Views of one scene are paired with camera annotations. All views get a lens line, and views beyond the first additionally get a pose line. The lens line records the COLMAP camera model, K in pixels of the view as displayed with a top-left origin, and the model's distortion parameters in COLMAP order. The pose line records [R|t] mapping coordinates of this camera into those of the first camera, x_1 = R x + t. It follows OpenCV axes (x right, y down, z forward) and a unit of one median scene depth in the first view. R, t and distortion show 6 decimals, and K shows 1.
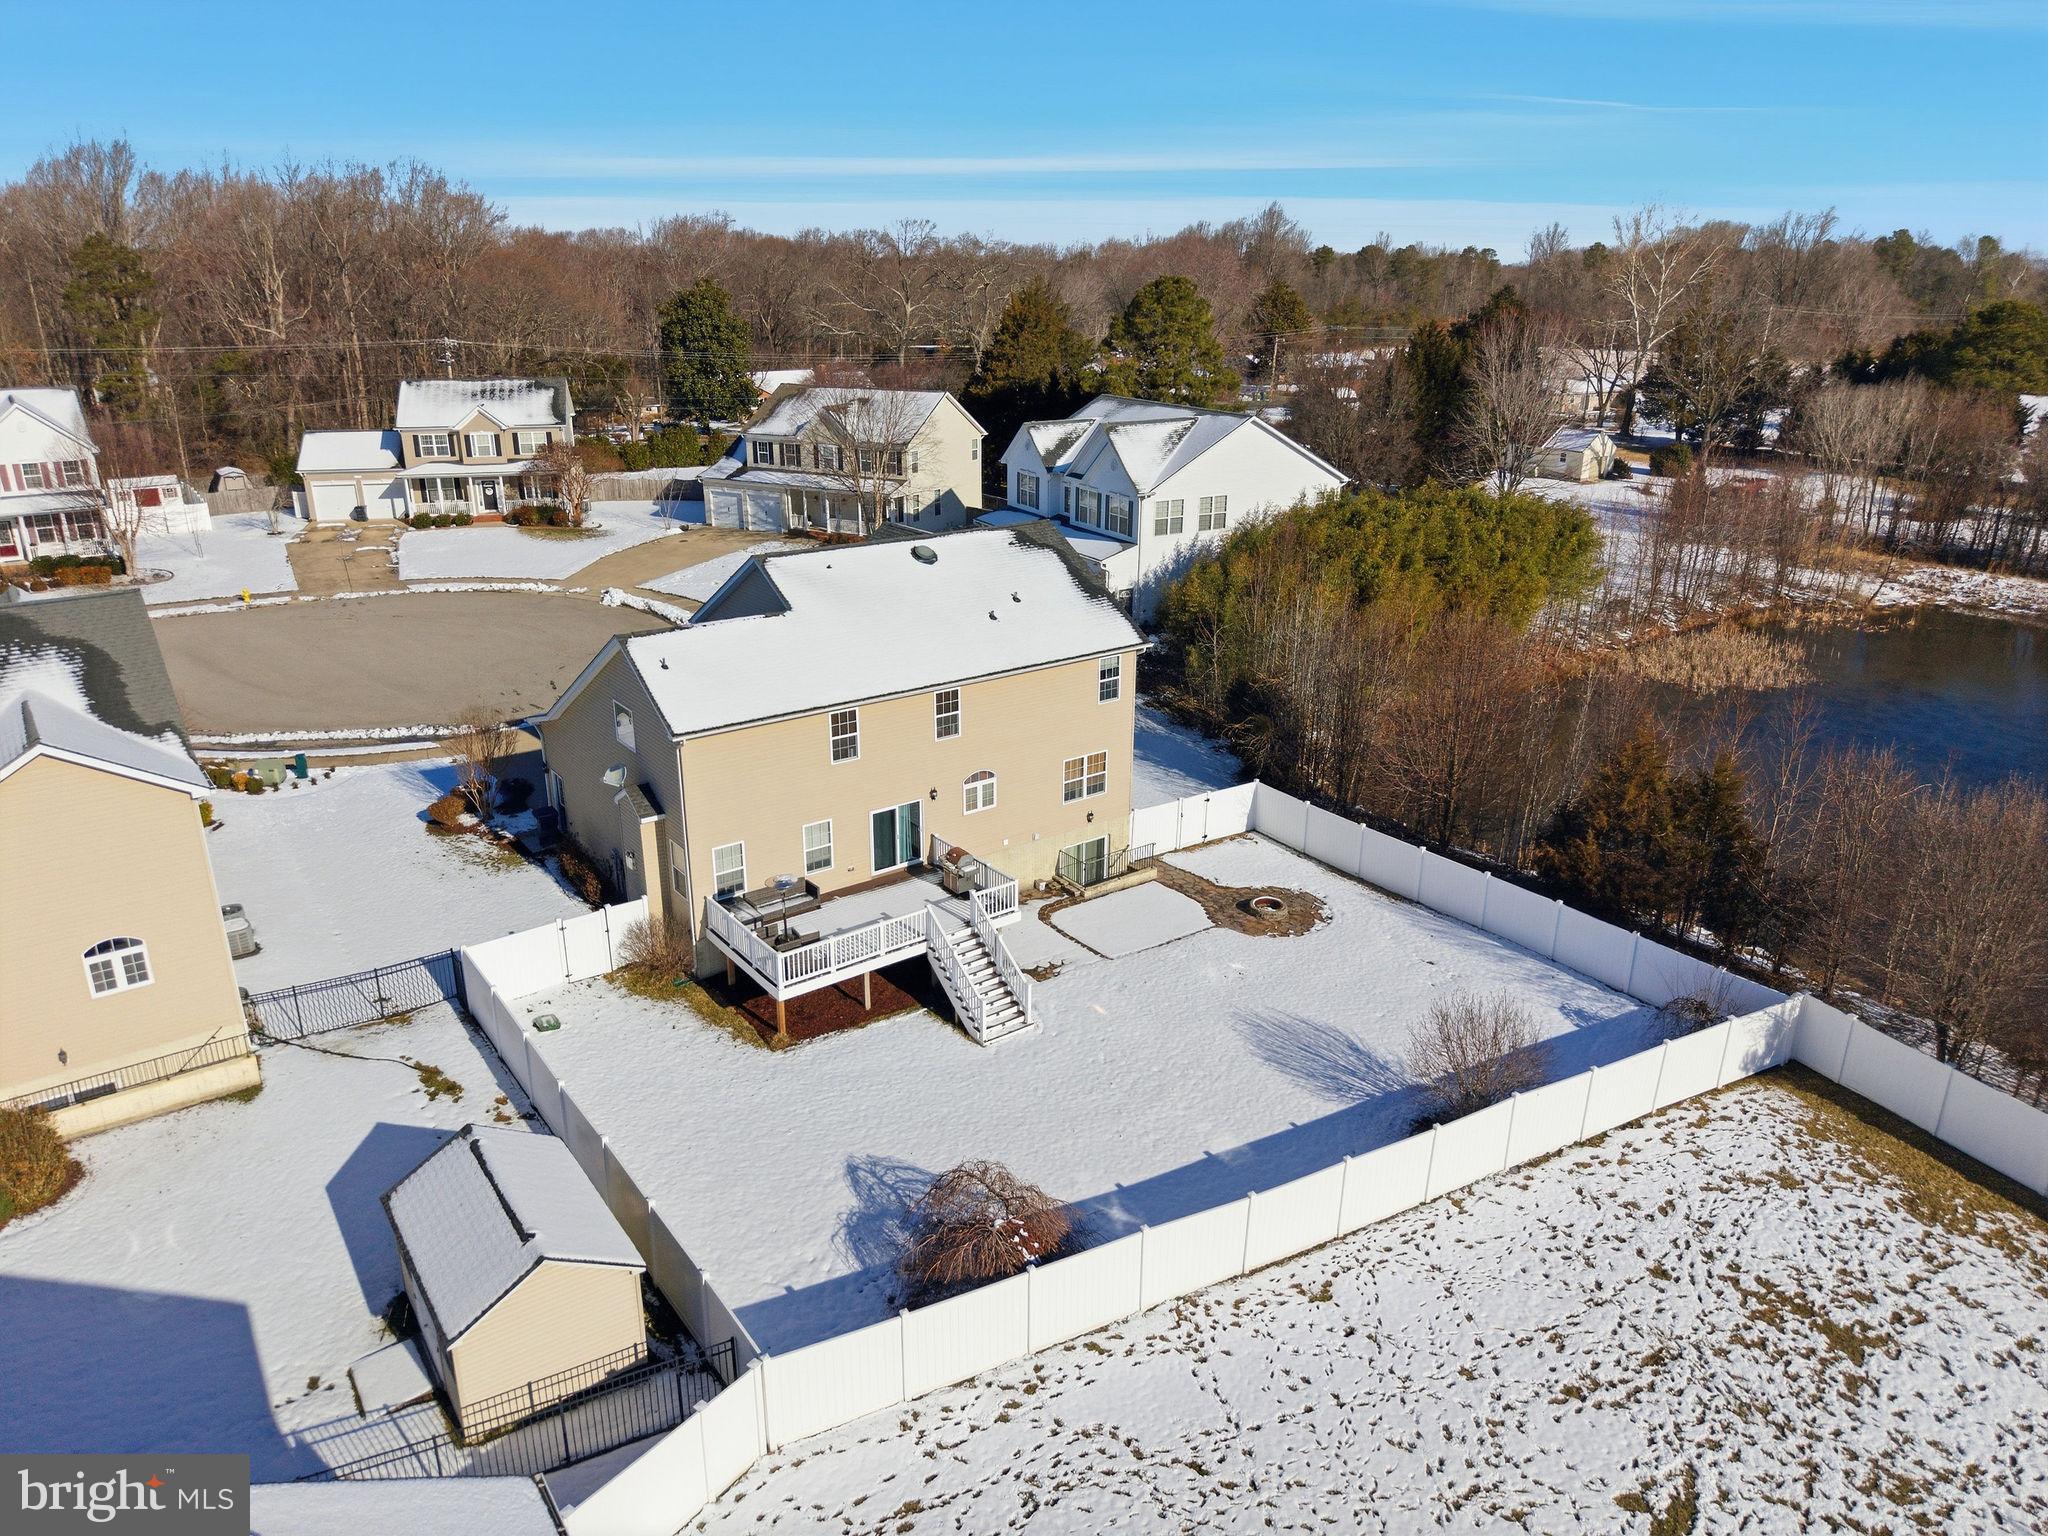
lens RADIAL K [[1364.4, 0, 1024.0], [0, 1364.4, 768.0], [0, 0, 1]] dist [0.064128, -0.084980]
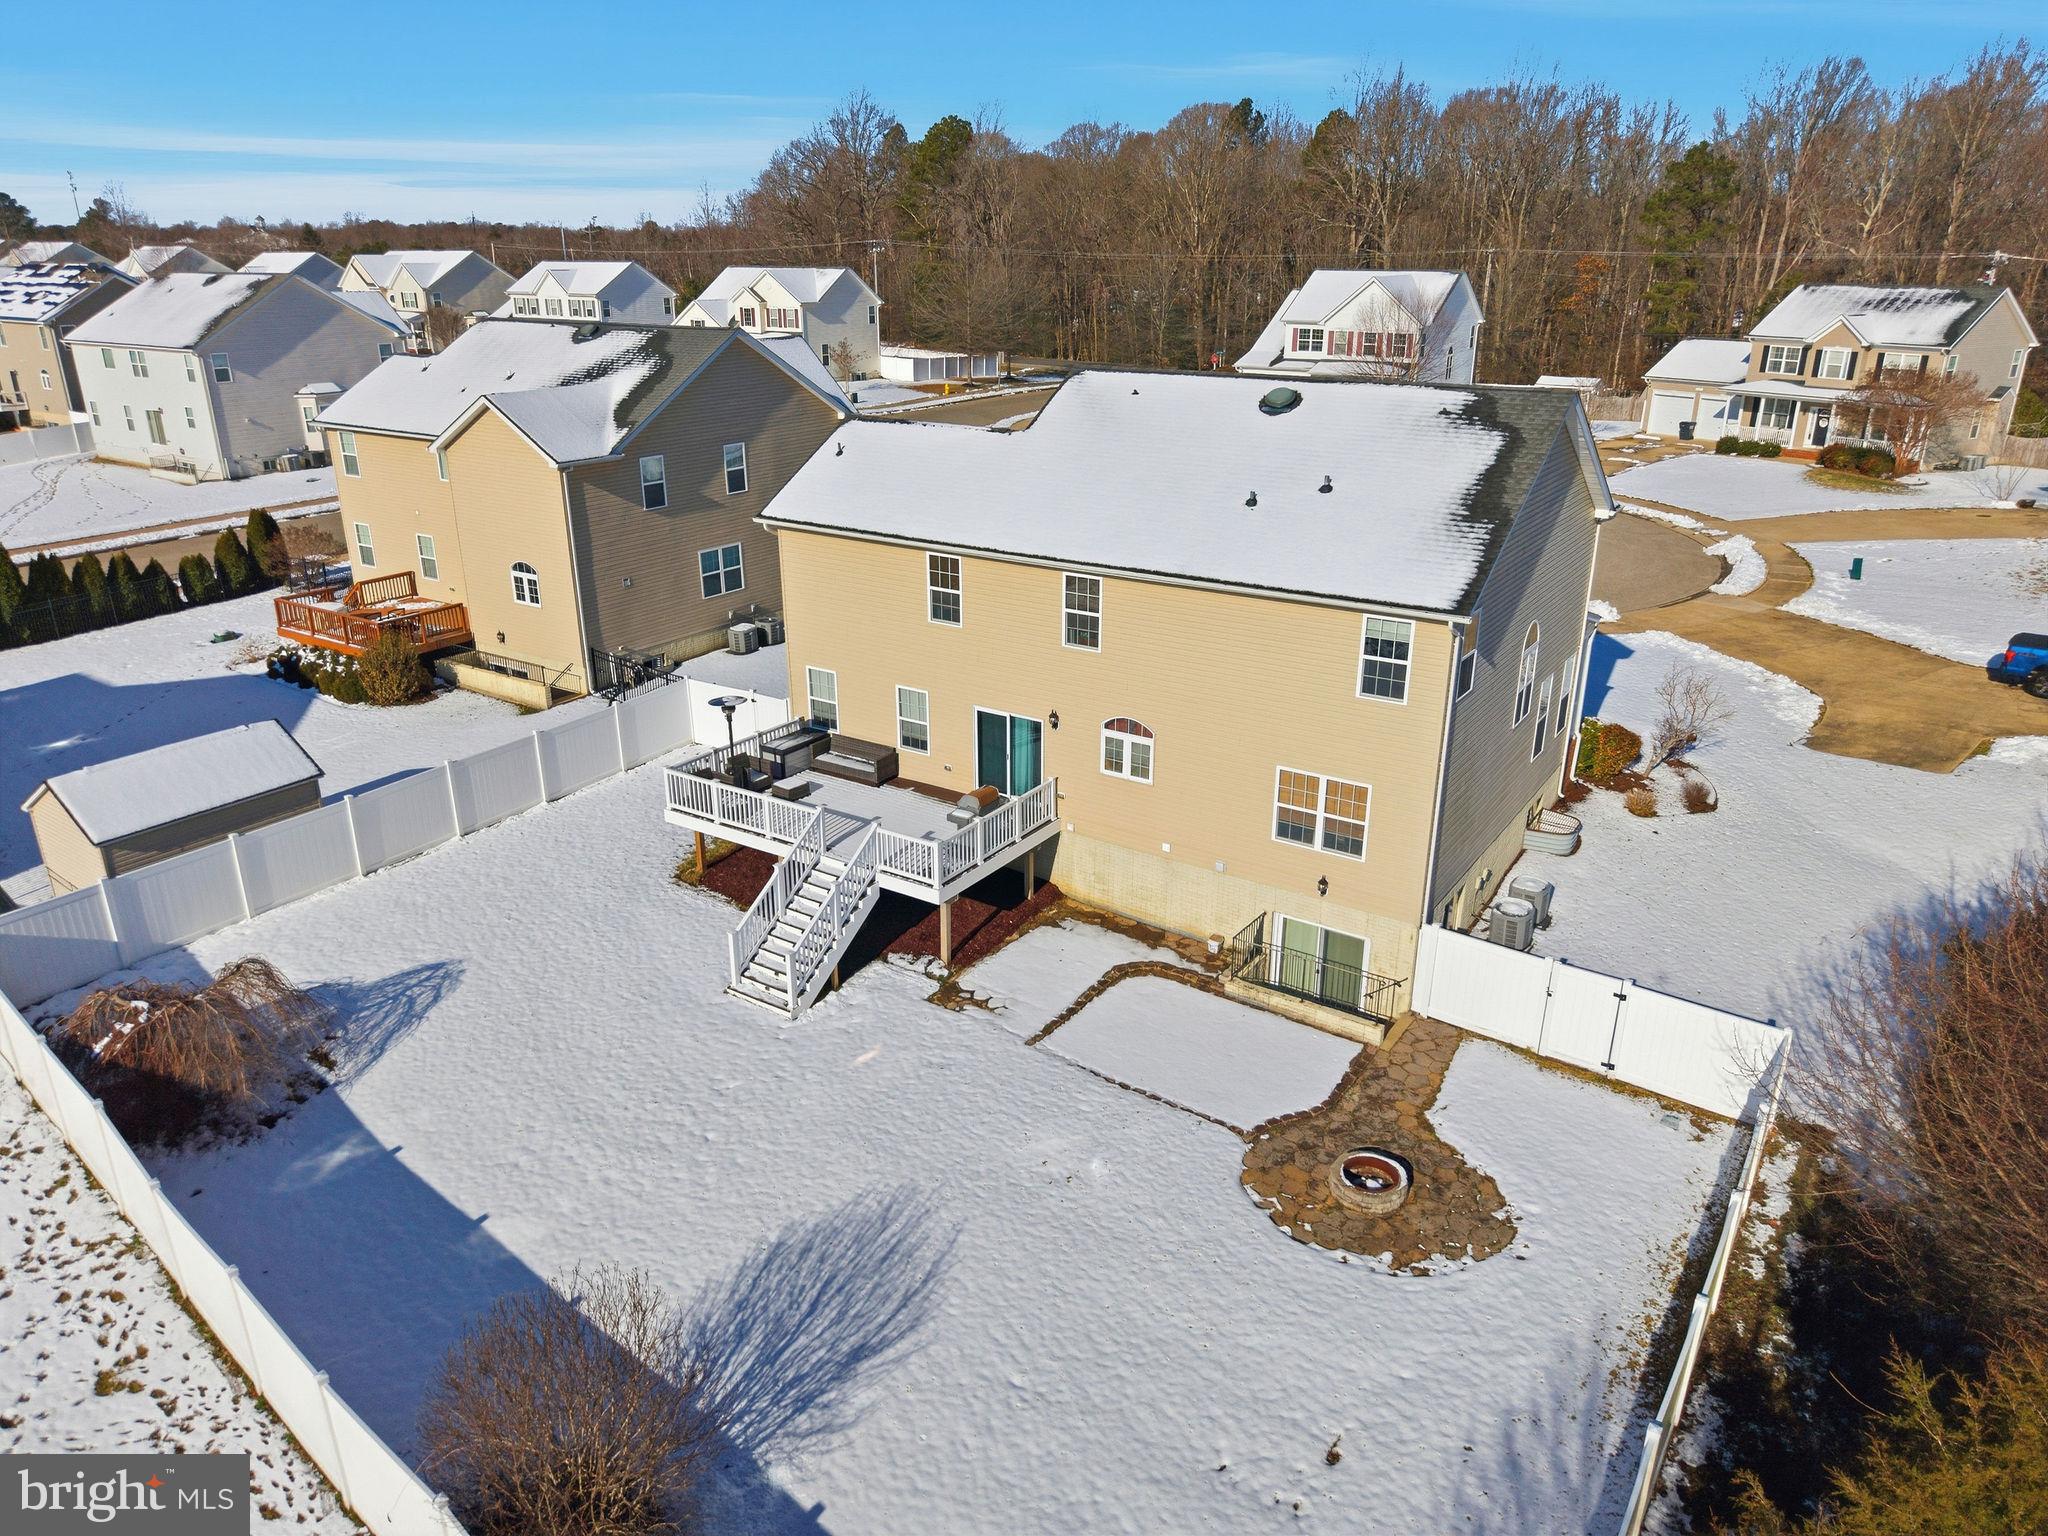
lens RADIAL K [[1374.3, 0, 1024.0], [0, 1374.3, 768.0], [0, 0, 1]] dist [0.025894, -0.029827]
pose [[0.336288, 0.332315, -0.881179, 0.528130], [-0.321395, 0.919997, 0.224300, -0.104966], [0.885221, 0.207777, 0.416188, 0.663608]]
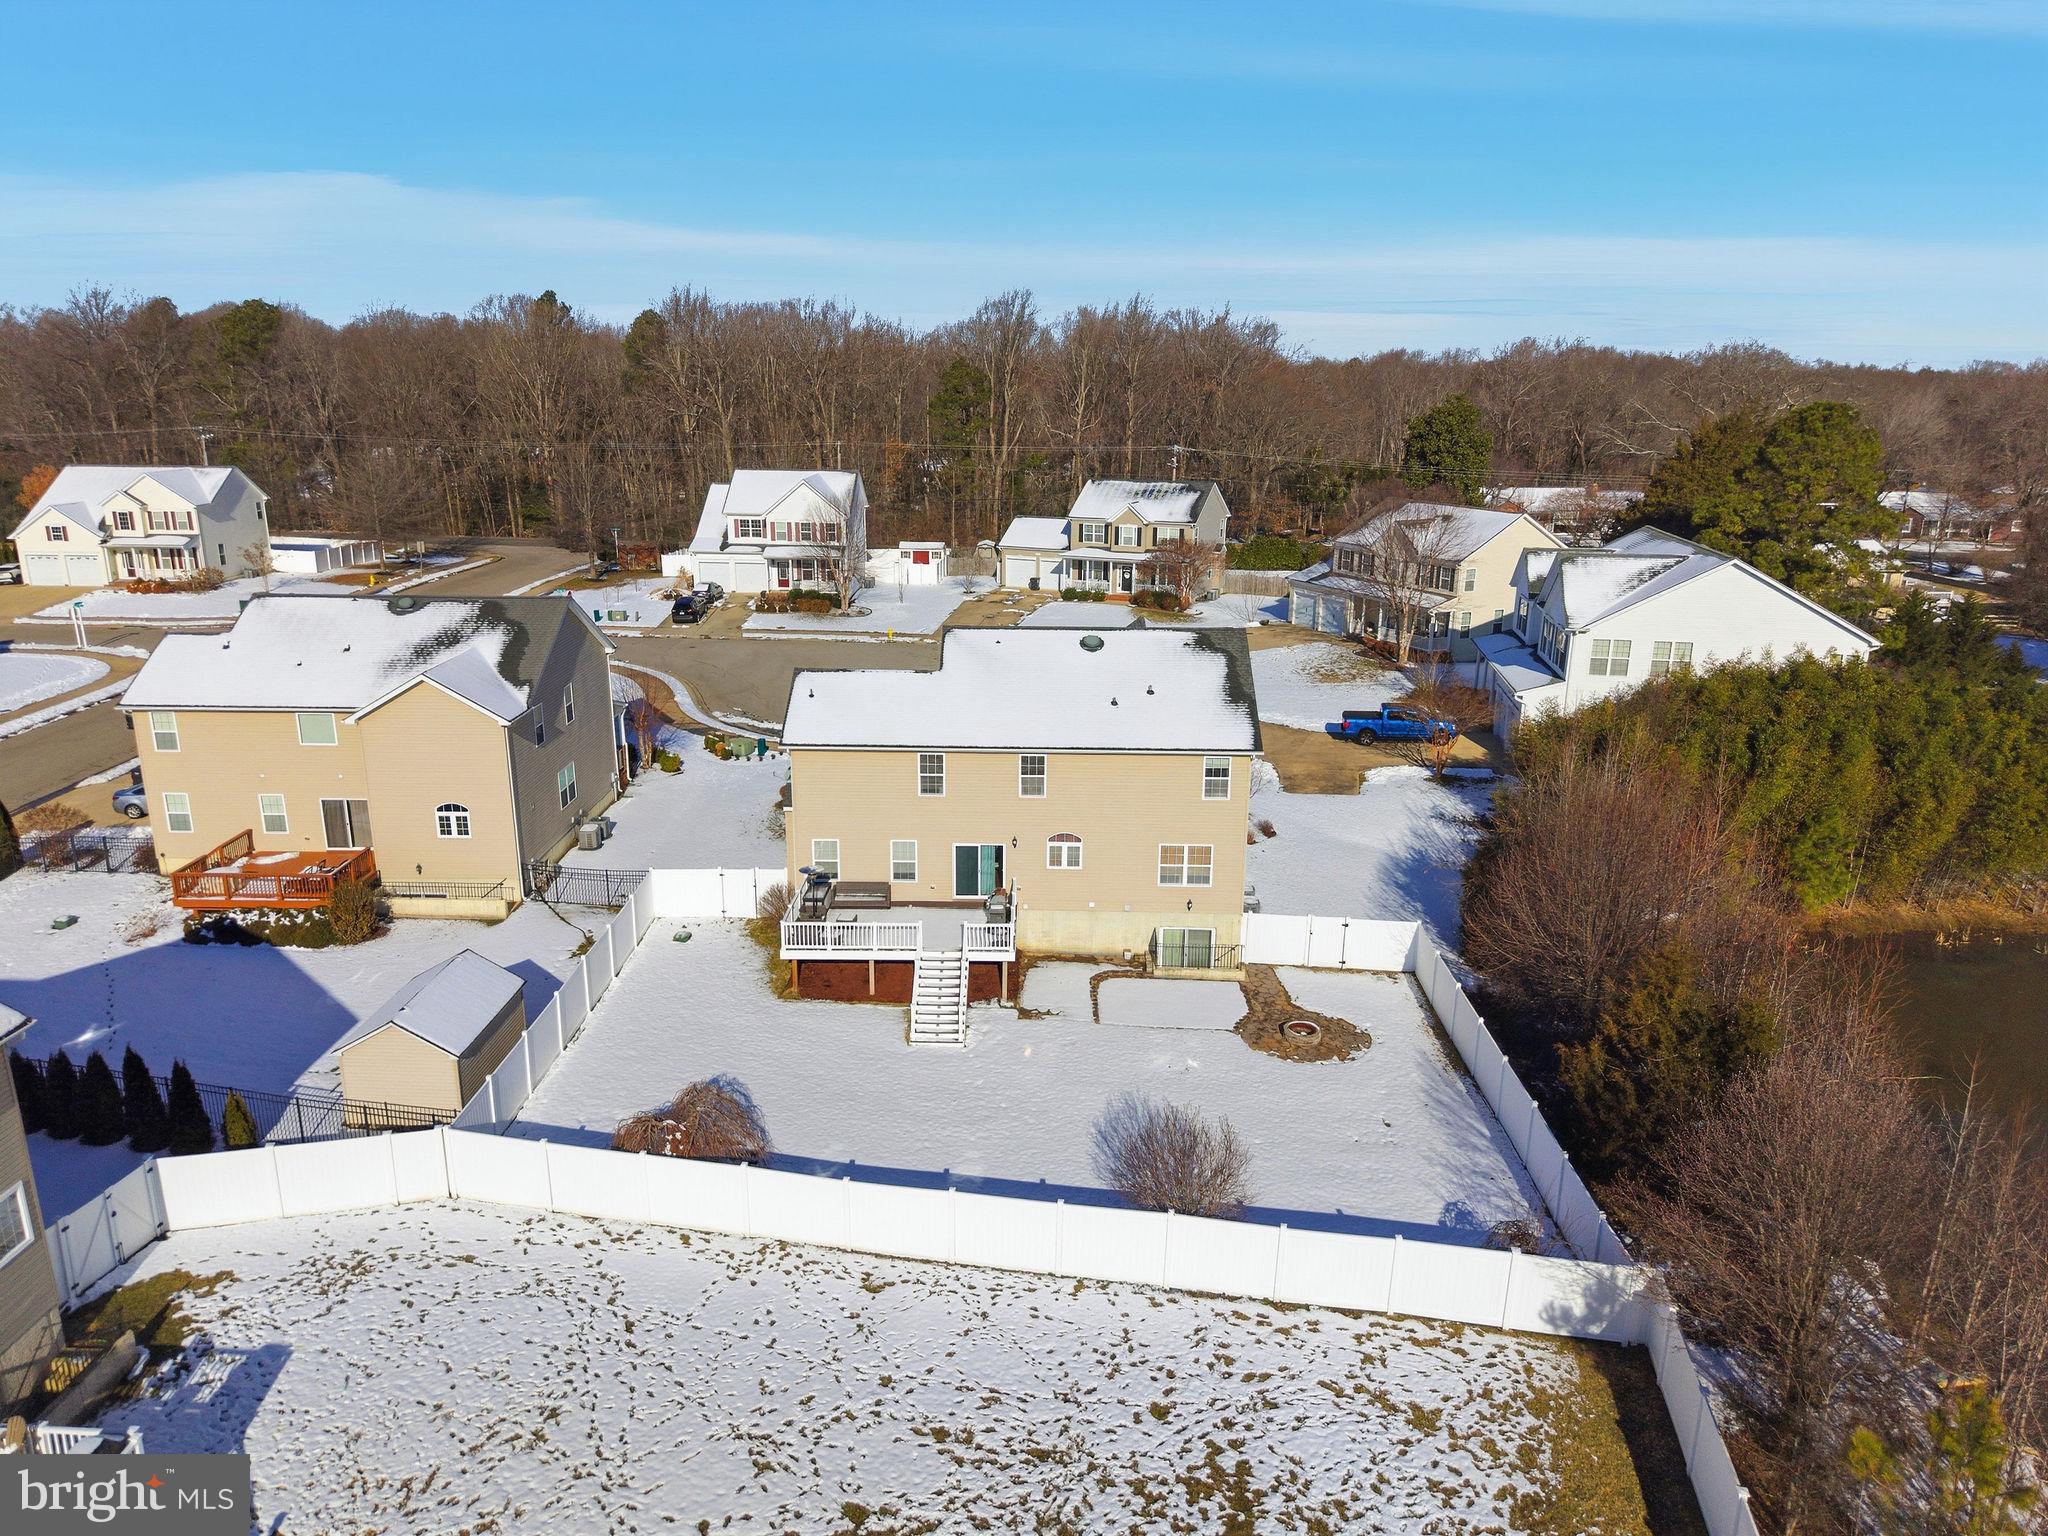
lens RADIAL K [[1366.6, 0, 1024.0], [0, 1366.6, 768.0], [0, 0, 1]] dist [0.079629, -0.110546]
pose [[0.792256, 0.171444, -0.585608, 0.575904], [-0.214306, 0.976758, -0.003972, -0.037698], [0.571317, 0.128646, 0.810584, 0.055411]]
